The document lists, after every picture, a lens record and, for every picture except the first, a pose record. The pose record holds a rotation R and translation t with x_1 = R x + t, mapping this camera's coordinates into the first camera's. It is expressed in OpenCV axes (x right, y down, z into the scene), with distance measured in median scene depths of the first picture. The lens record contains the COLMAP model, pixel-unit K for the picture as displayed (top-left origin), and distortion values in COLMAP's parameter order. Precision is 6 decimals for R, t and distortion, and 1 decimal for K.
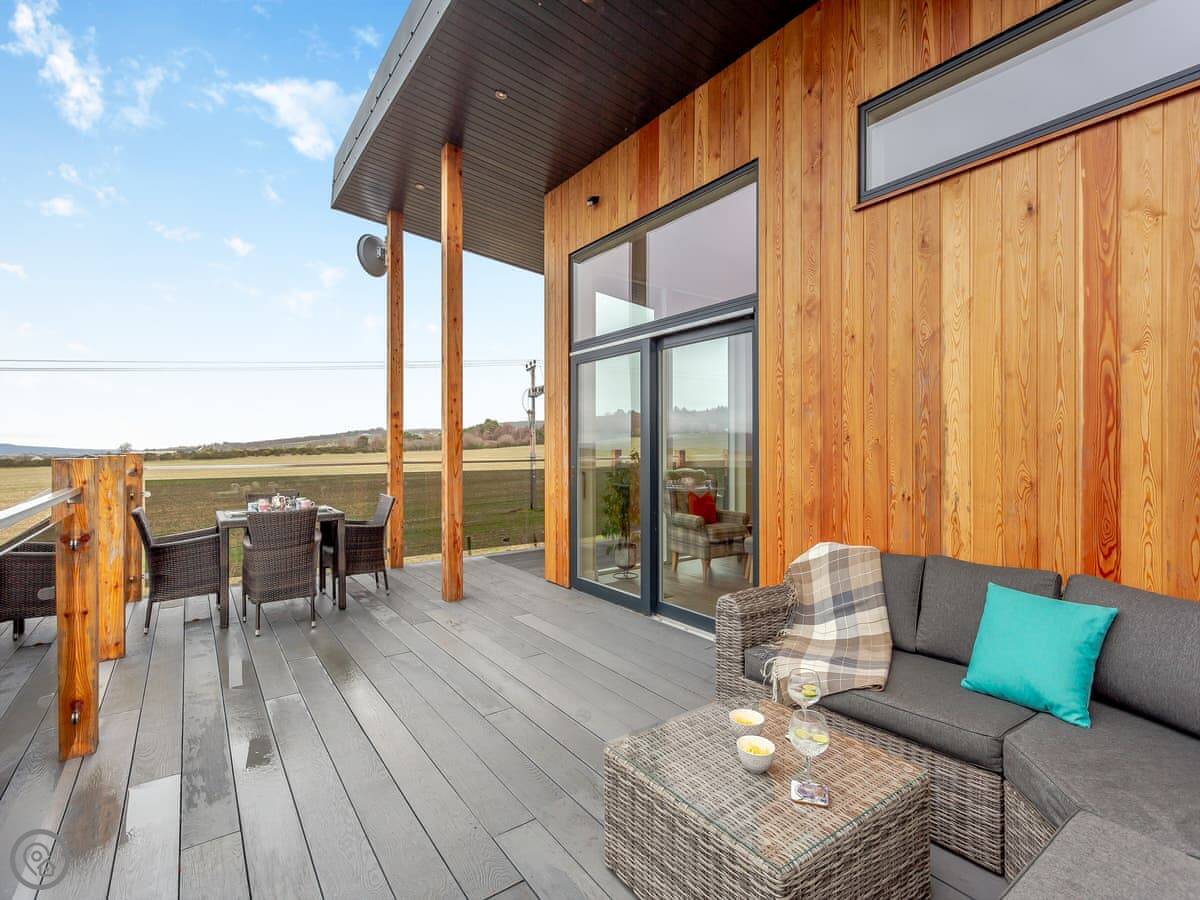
lens RADIAL K [[579.5, 0, 599.0], [0, 579.5, 445.3], [0, 0, 1]] dist [0.002091, 0.000517]
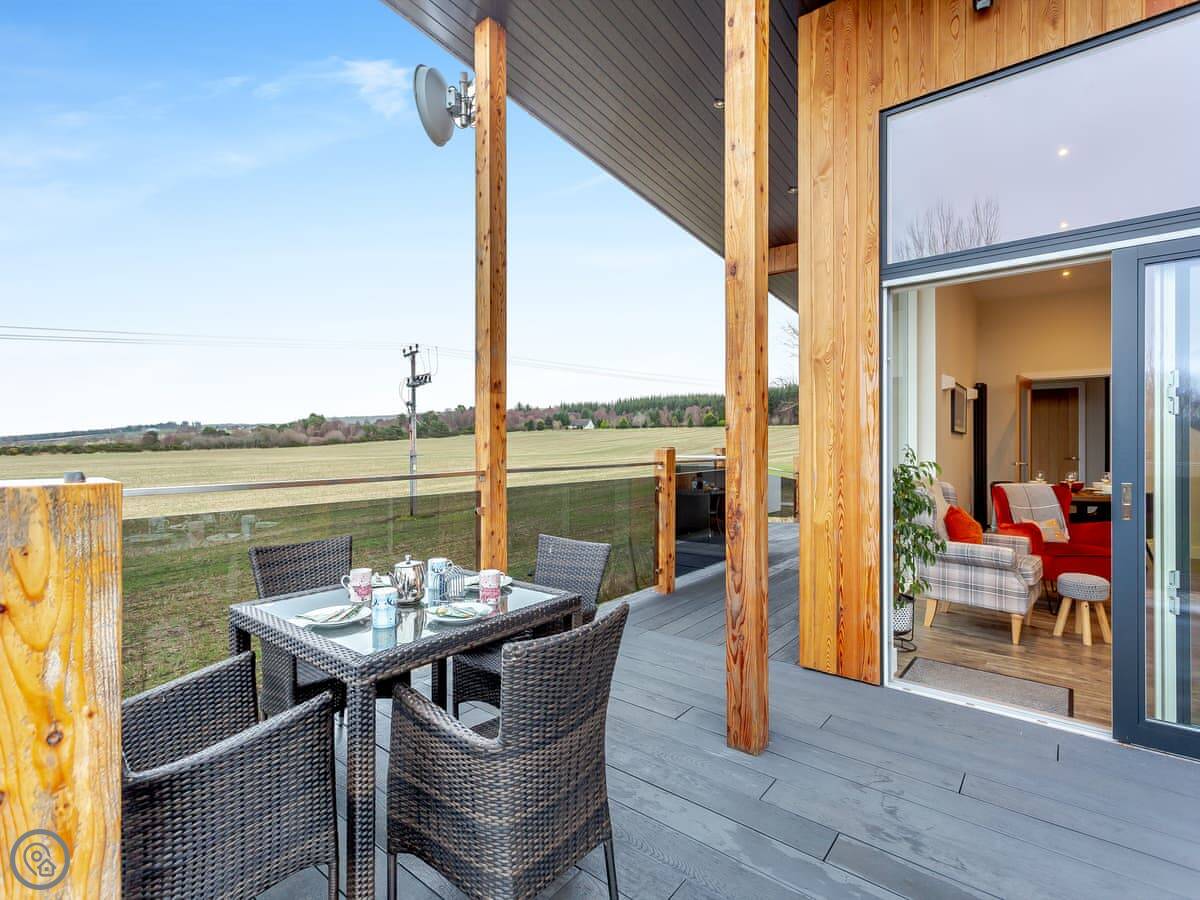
lens RADIAL K [[577.8, 0, 587.8], [0, 577.8, 443.4], [0, 0, 1]] dist [0.002114, 0.000147]
pose [[0.965126, 0.000255, 0.261784, -0.088242], [-0.000676, 0.999999, 0.001516, 0.000545], [-0.261783, -0.001640, 0.965125, 0.093220]]
